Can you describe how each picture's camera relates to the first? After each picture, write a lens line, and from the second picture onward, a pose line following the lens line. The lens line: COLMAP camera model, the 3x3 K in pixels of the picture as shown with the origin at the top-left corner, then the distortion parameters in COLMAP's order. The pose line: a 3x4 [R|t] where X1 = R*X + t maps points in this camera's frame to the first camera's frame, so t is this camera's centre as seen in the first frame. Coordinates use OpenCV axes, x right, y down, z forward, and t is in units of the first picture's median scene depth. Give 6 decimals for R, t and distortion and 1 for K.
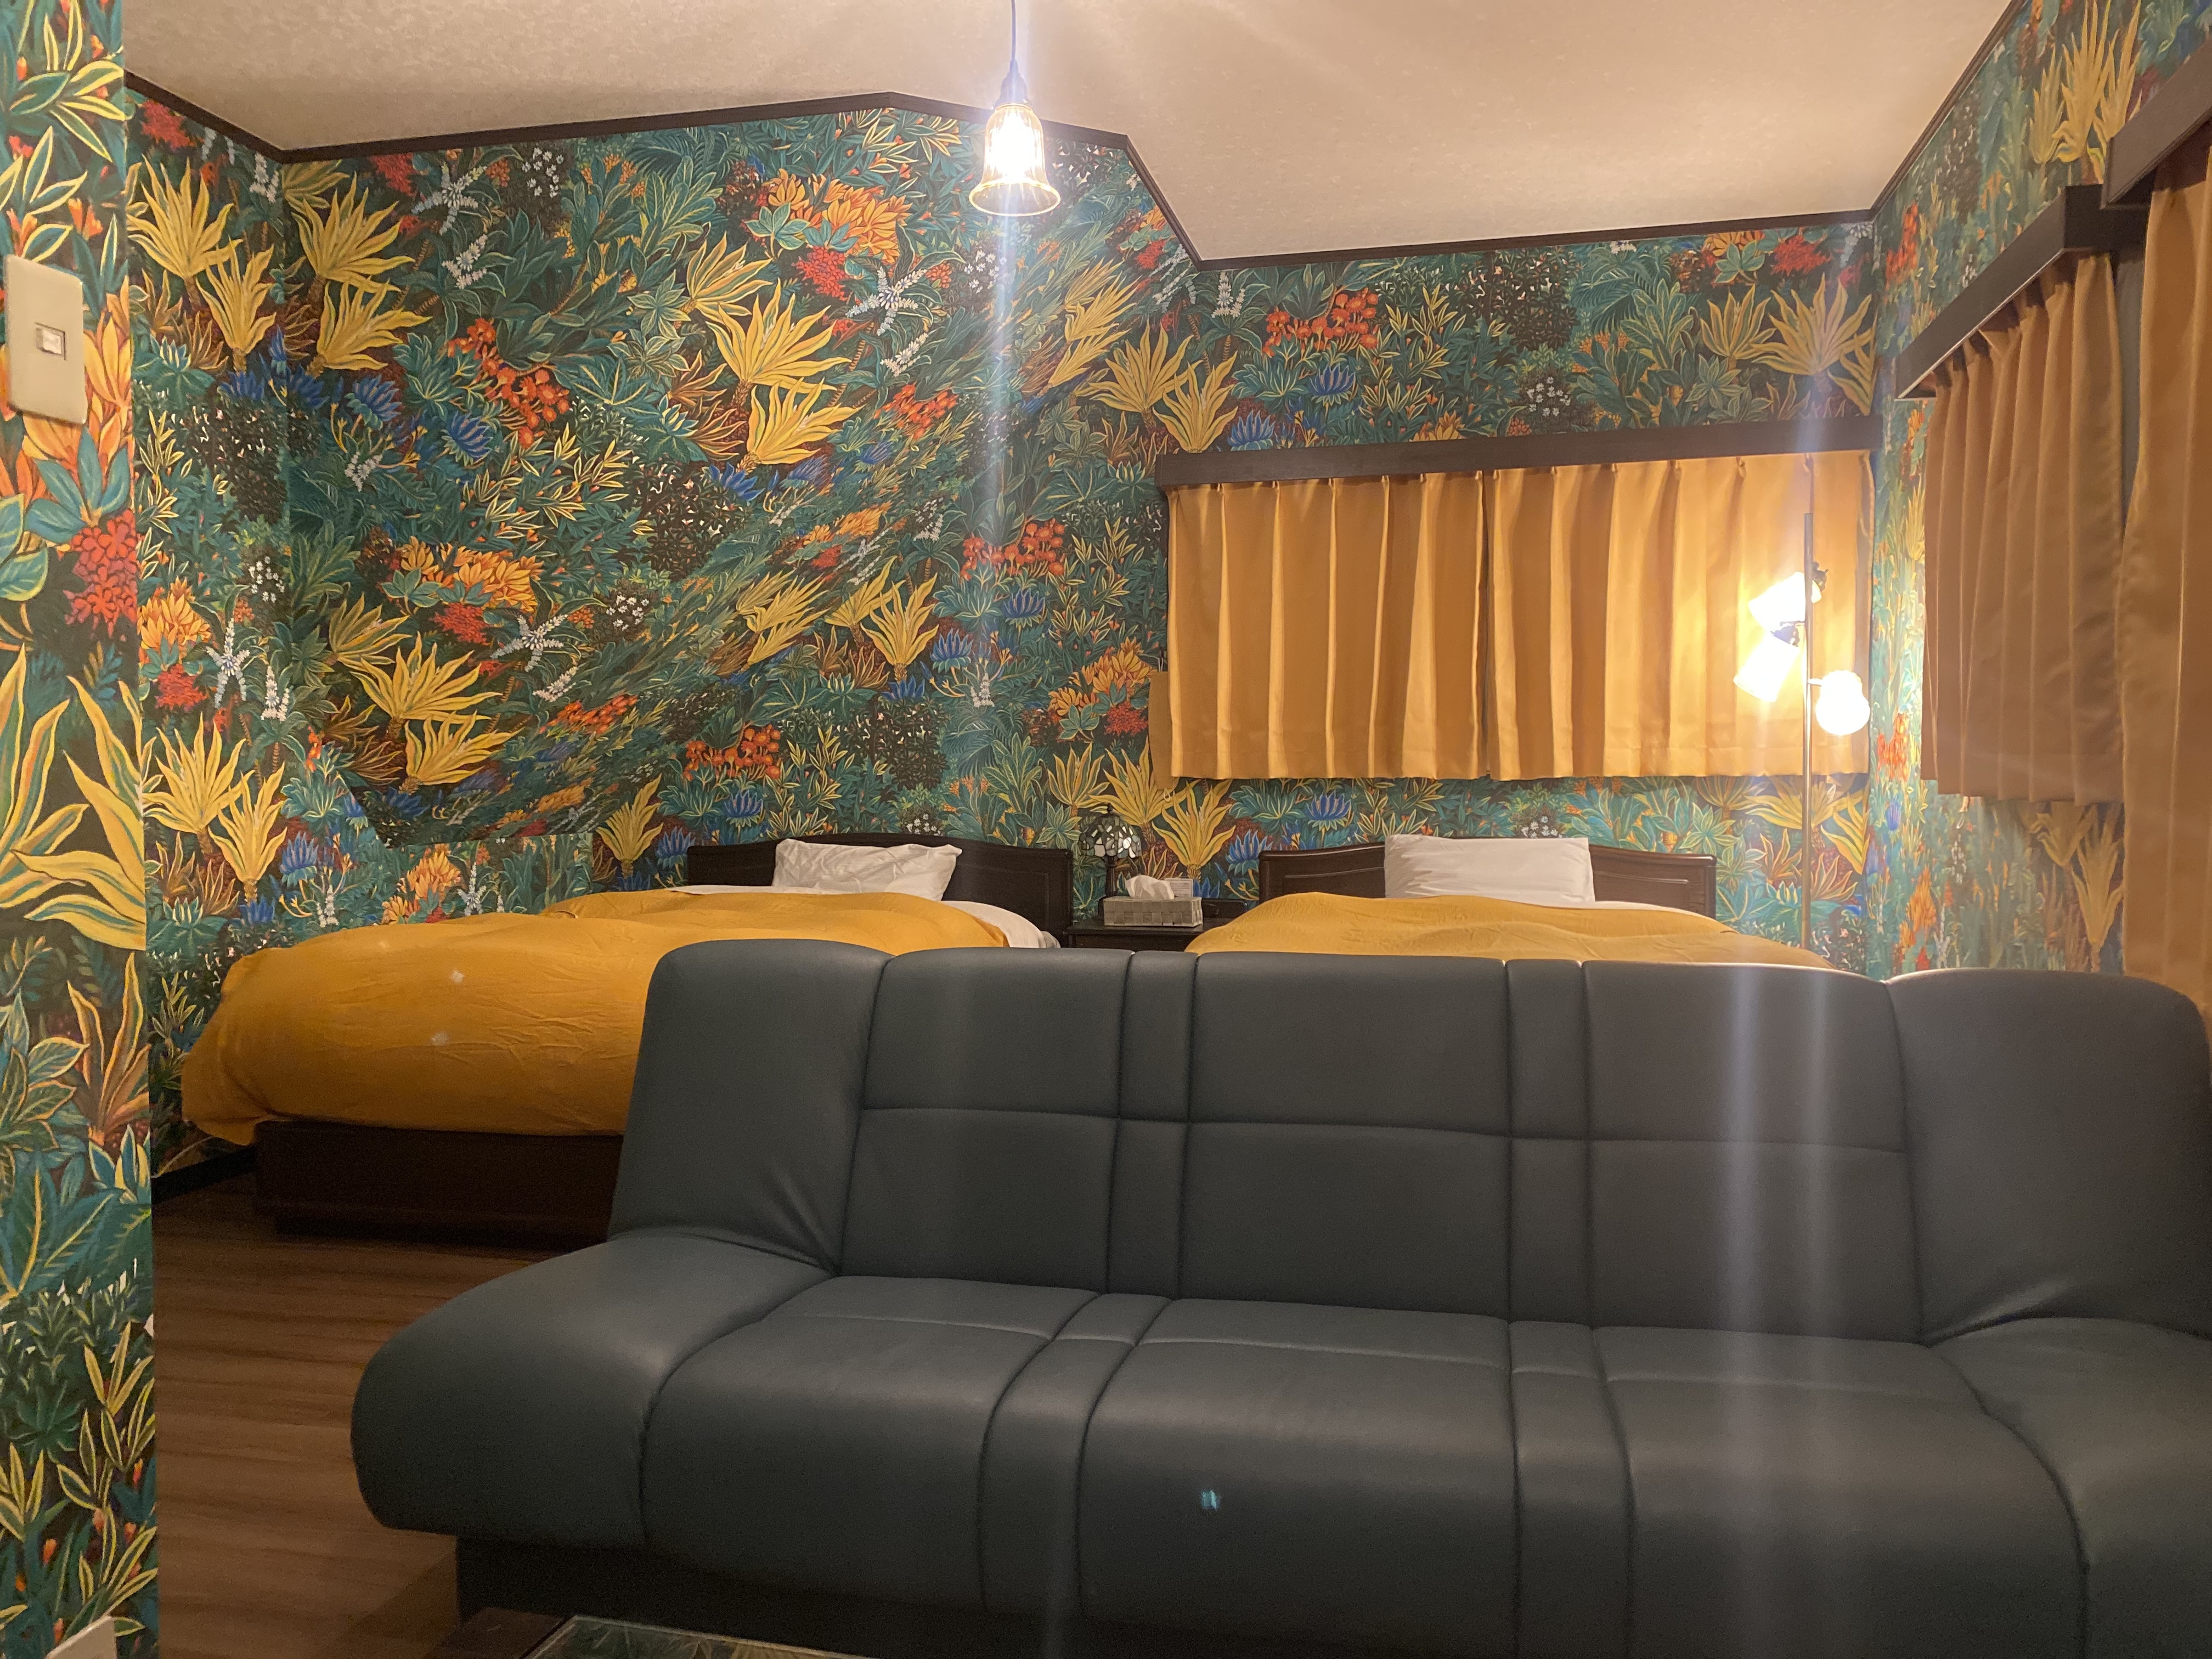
lens RADIAL K [[1687.5, 0, 1106.0], [0, 1687.5, 843.4], [0, 0, 1]] dist [0.073930, -0.035978]
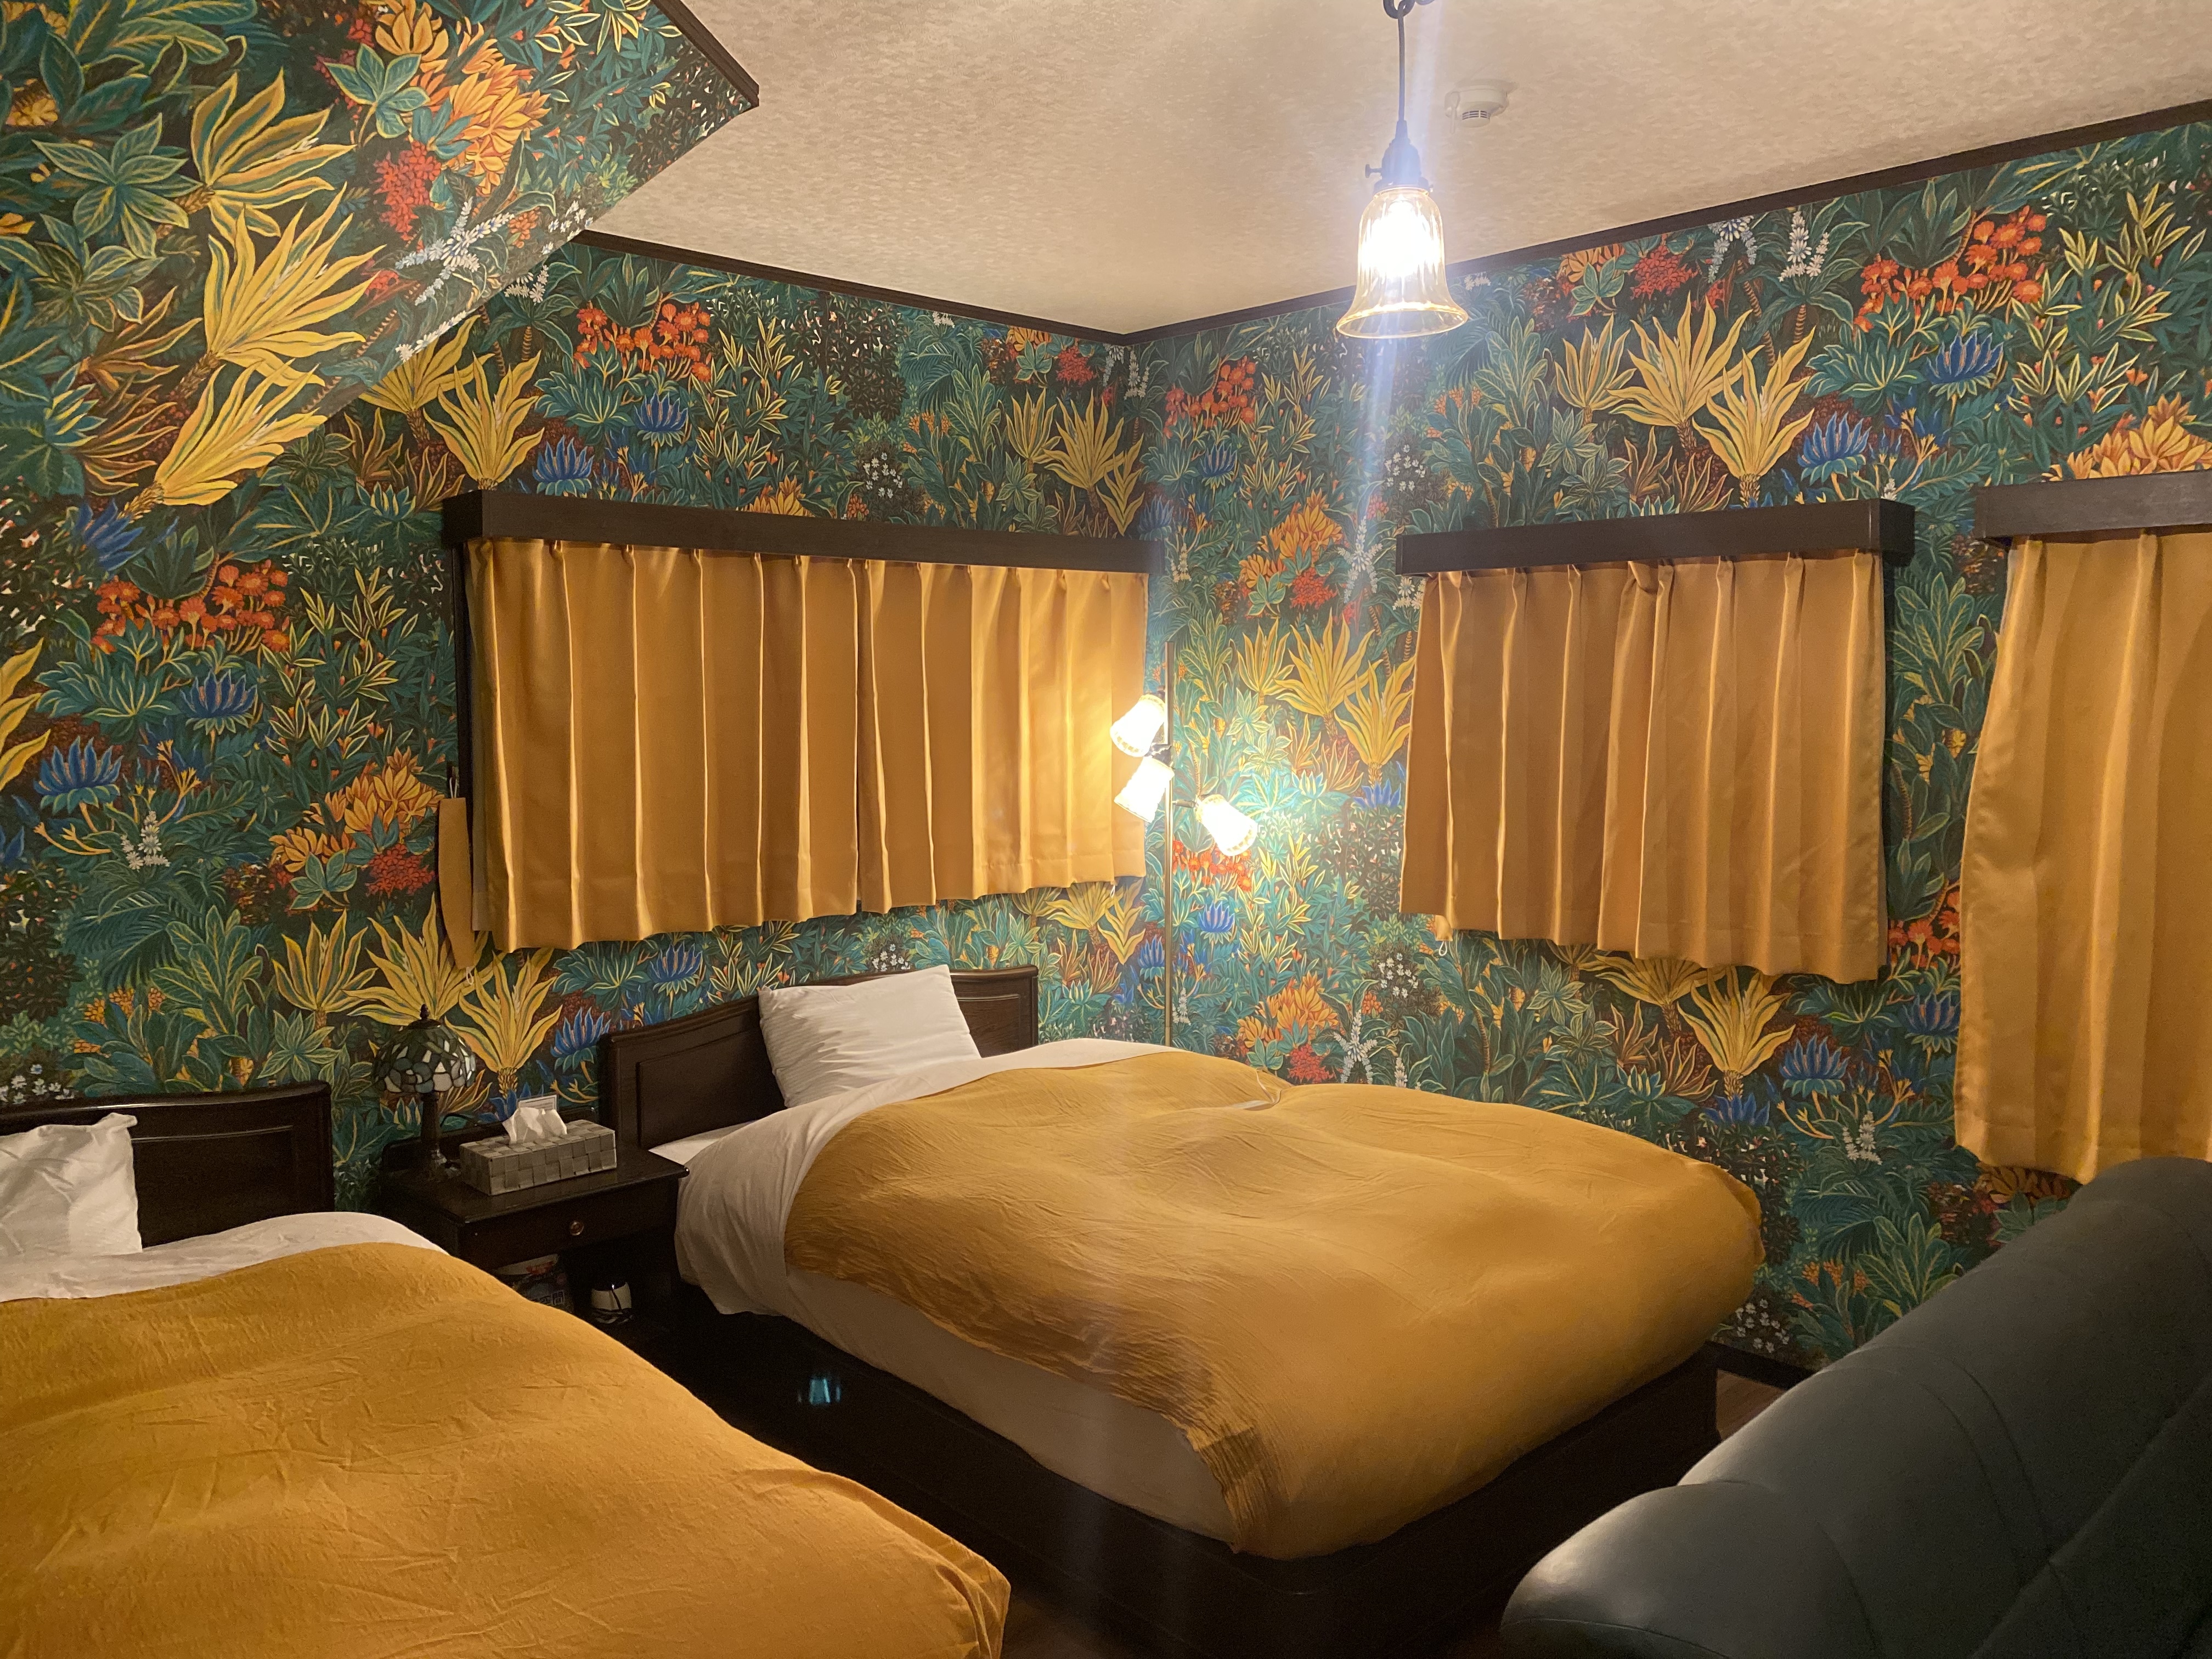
lens RADIAL K [[1687.5, 0, 1106.1], [0, 1687.5, 822.9], [0, 0, 1]] dist [0.073930, -0.035978]
pose [[0.547382, -0.069210, 0.834016, -0.412554], [0.038225, 0.997602, 0.057697, -0.125363], [-0.836010, 0.000297, 0.548715, 0.412060]]
